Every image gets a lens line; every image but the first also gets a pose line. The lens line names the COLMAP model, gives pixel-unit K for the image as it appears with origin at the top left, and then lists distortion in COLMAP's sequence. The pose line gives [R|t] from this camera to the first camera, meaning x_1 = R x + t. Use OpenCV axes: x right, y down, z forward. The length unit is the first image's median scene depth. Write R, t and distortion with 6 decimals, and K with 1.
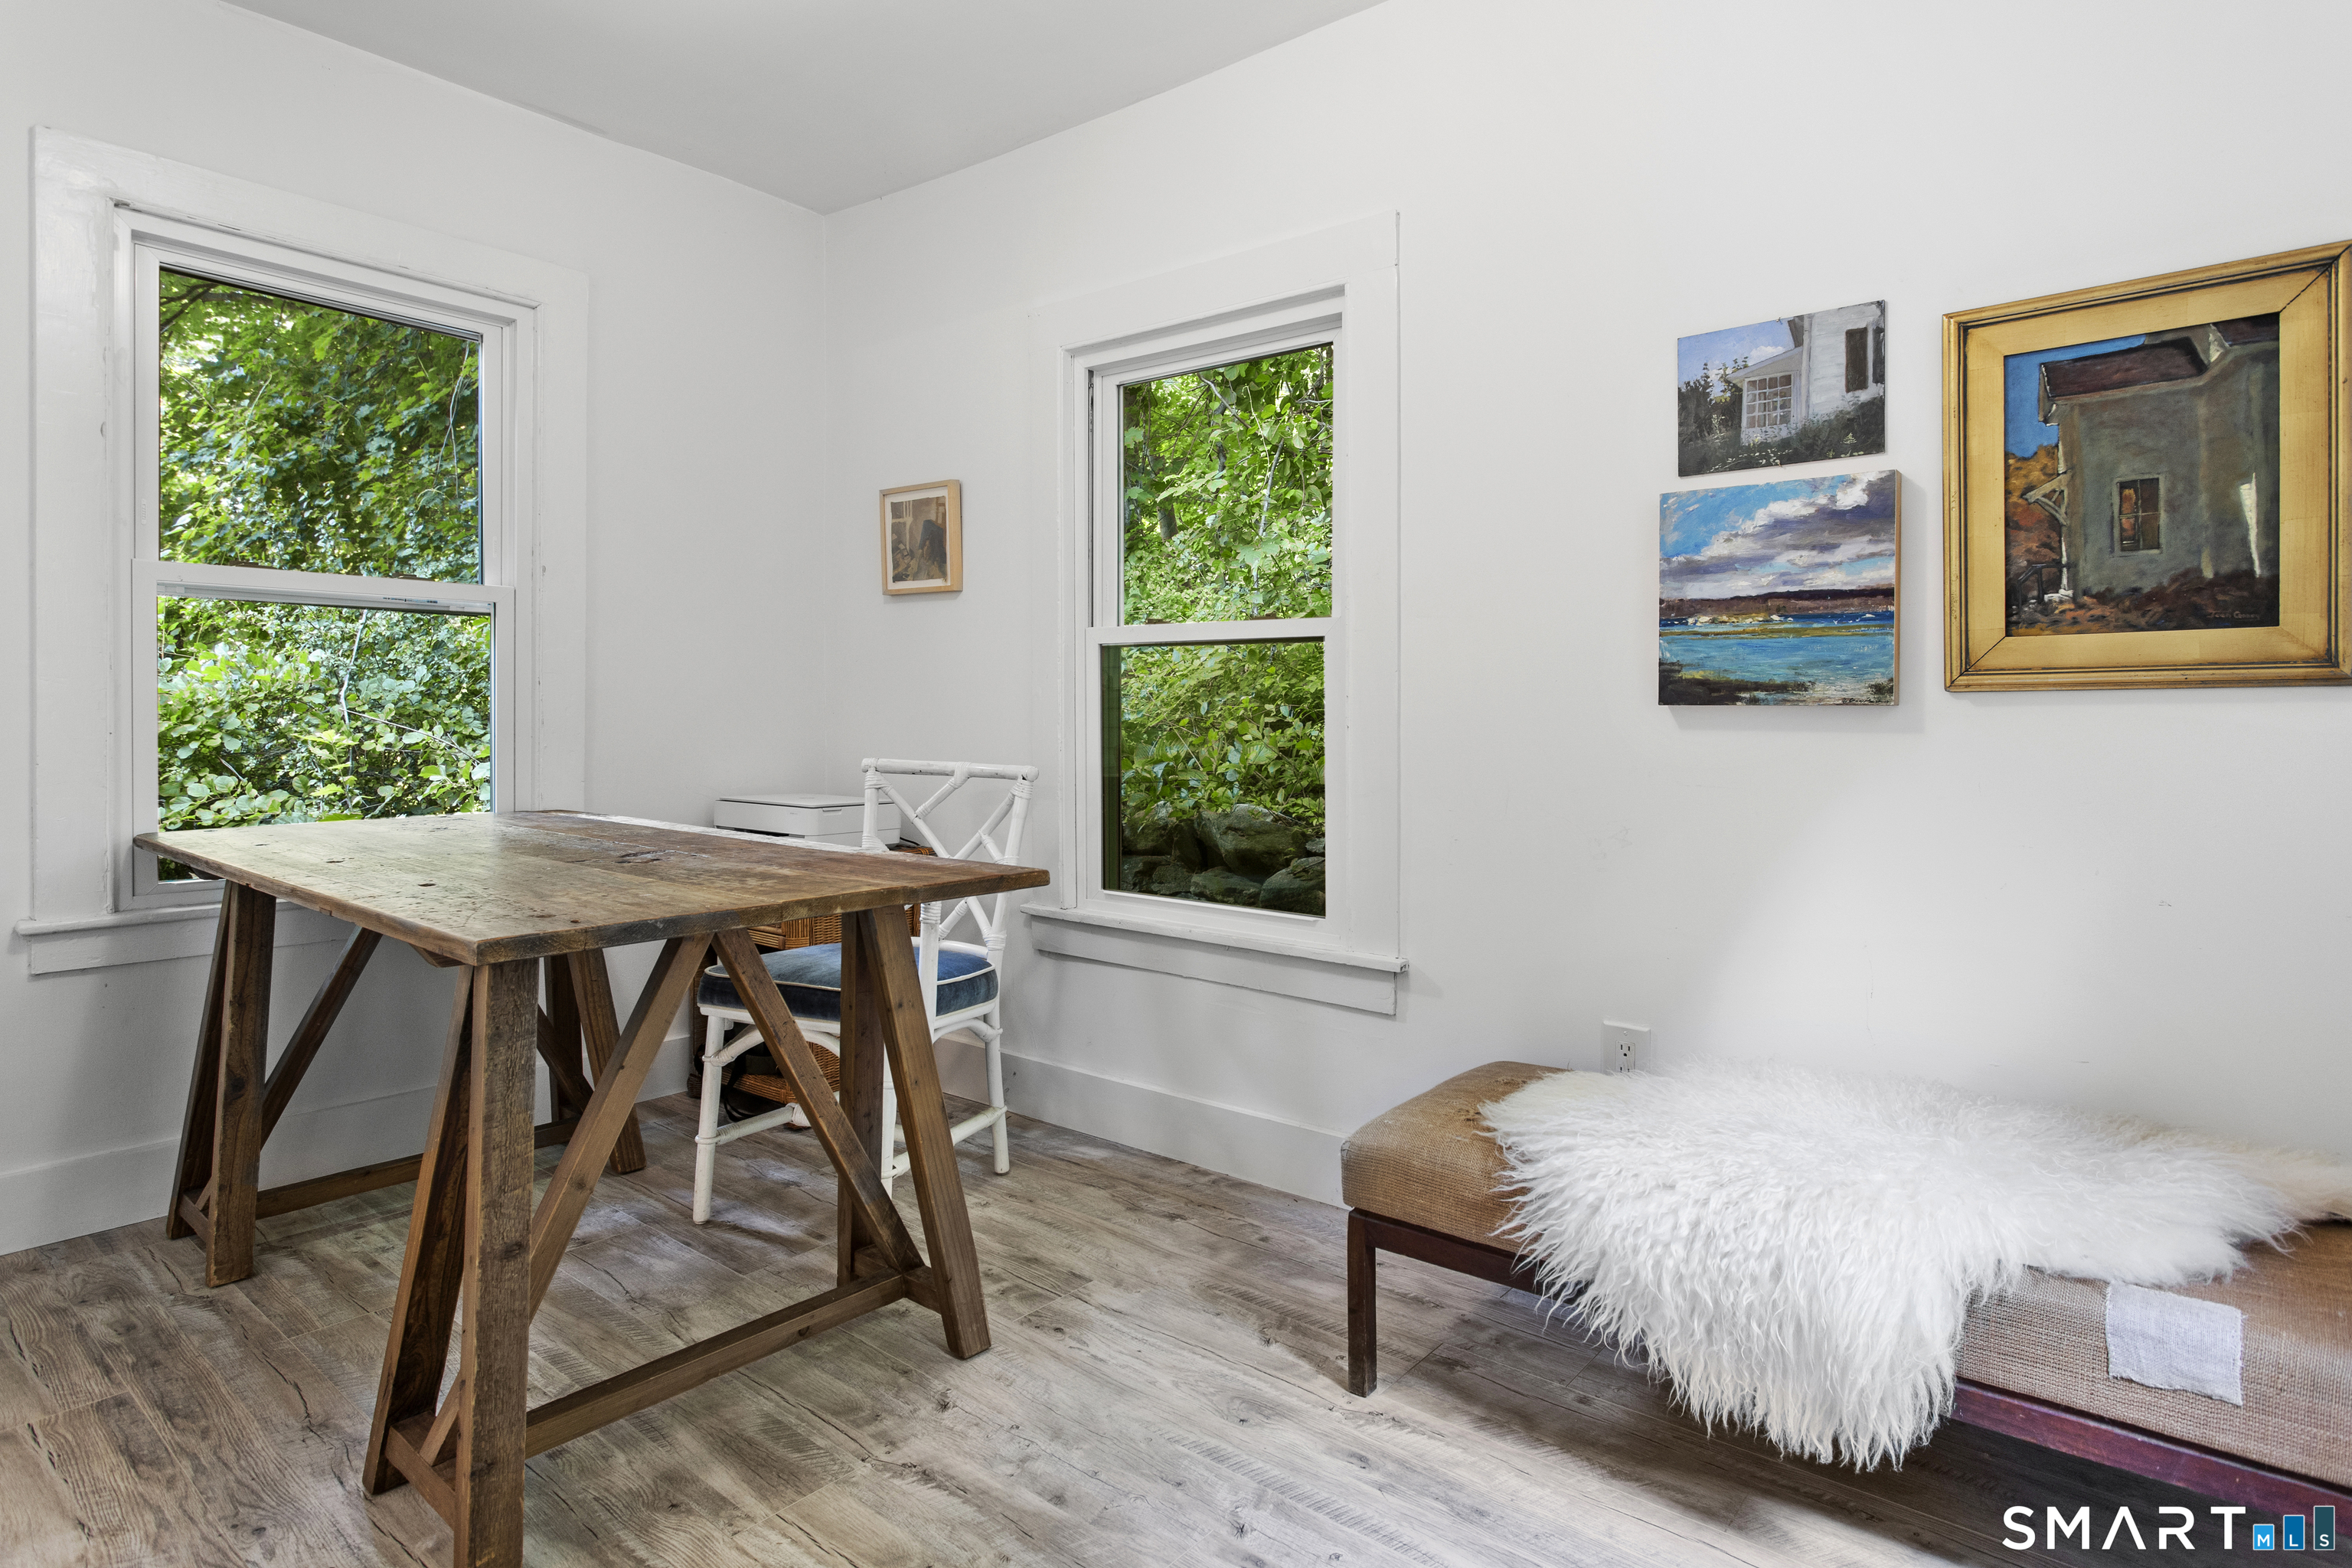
lens RADIAL K [[1220.4, 0, 1176.0], [0, 1220.4, 784.0], [0, 0, 1]] dist [-0.003403, -0.000149]
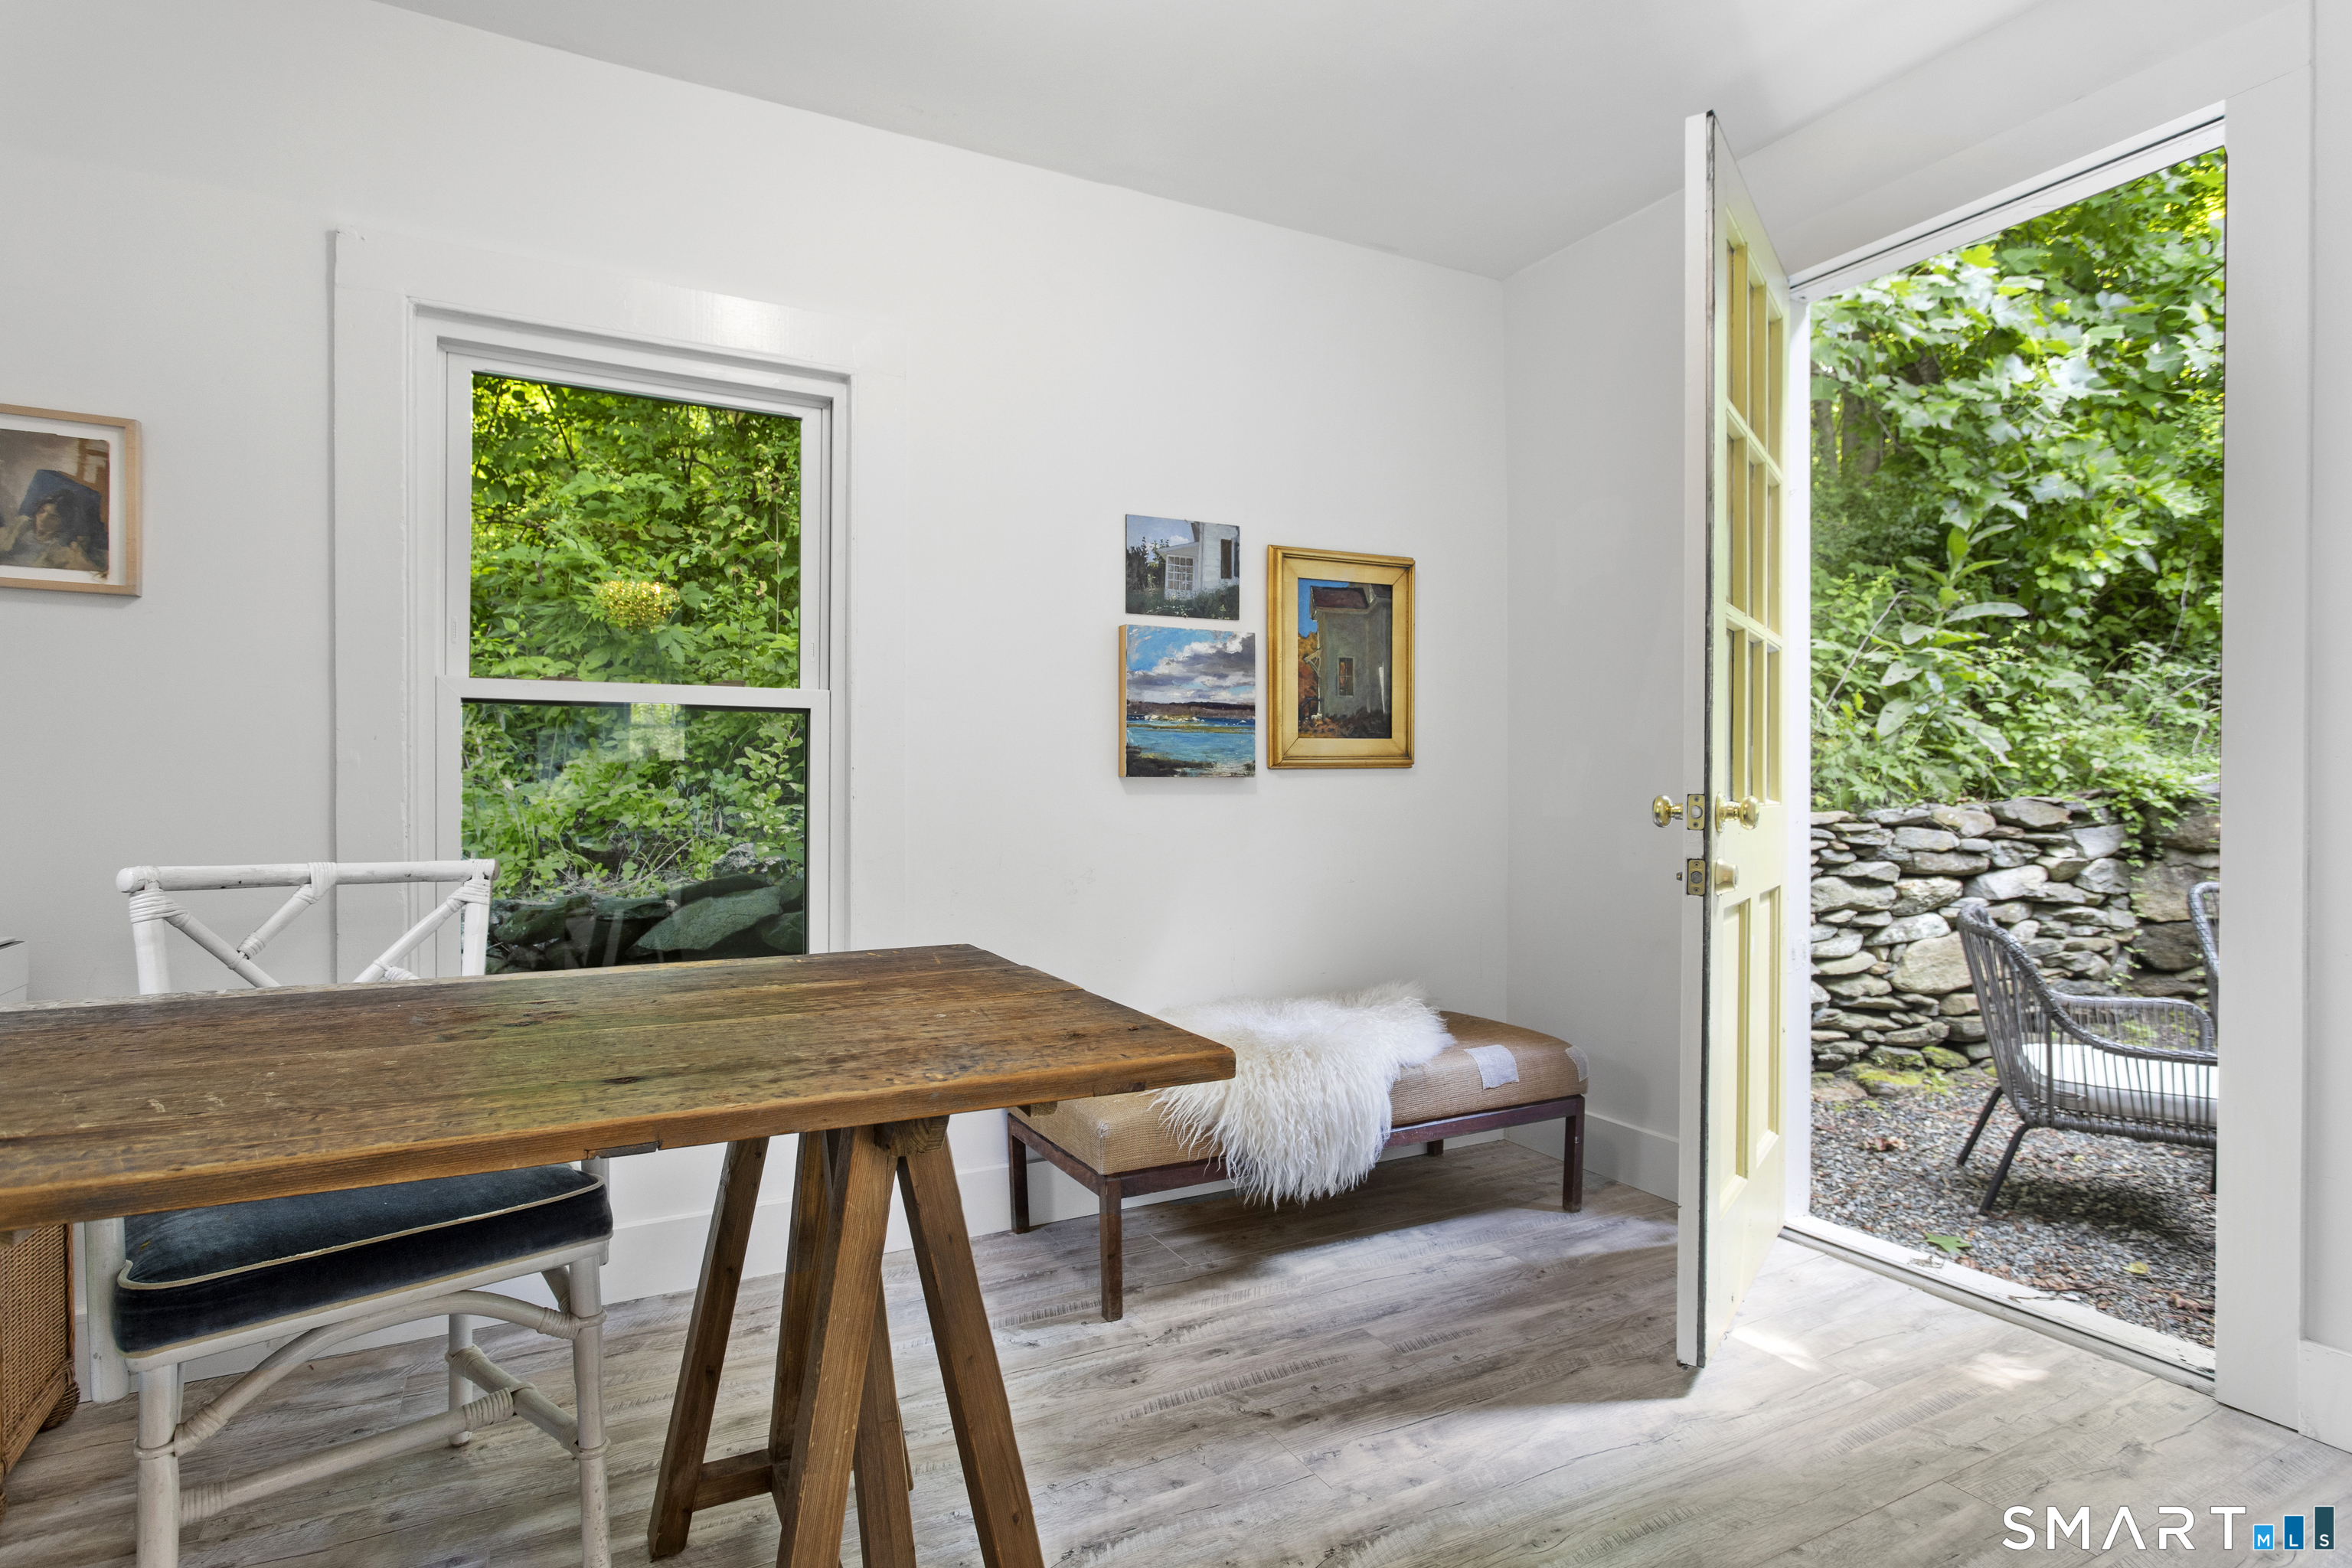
lens RADIAL K [[1220.4, 0, 1176.0], [0, 1220.4, 784.0], [0, 0, 1]] dist [-0.003403, -0.000149]
pose [[0.388632, -0.013401, 0.921295, -0.905819], [0.052928, 0.998568, -0.007801, -0.046506], [-0.919871, 0.051794, 0.388785, 0.446284]]
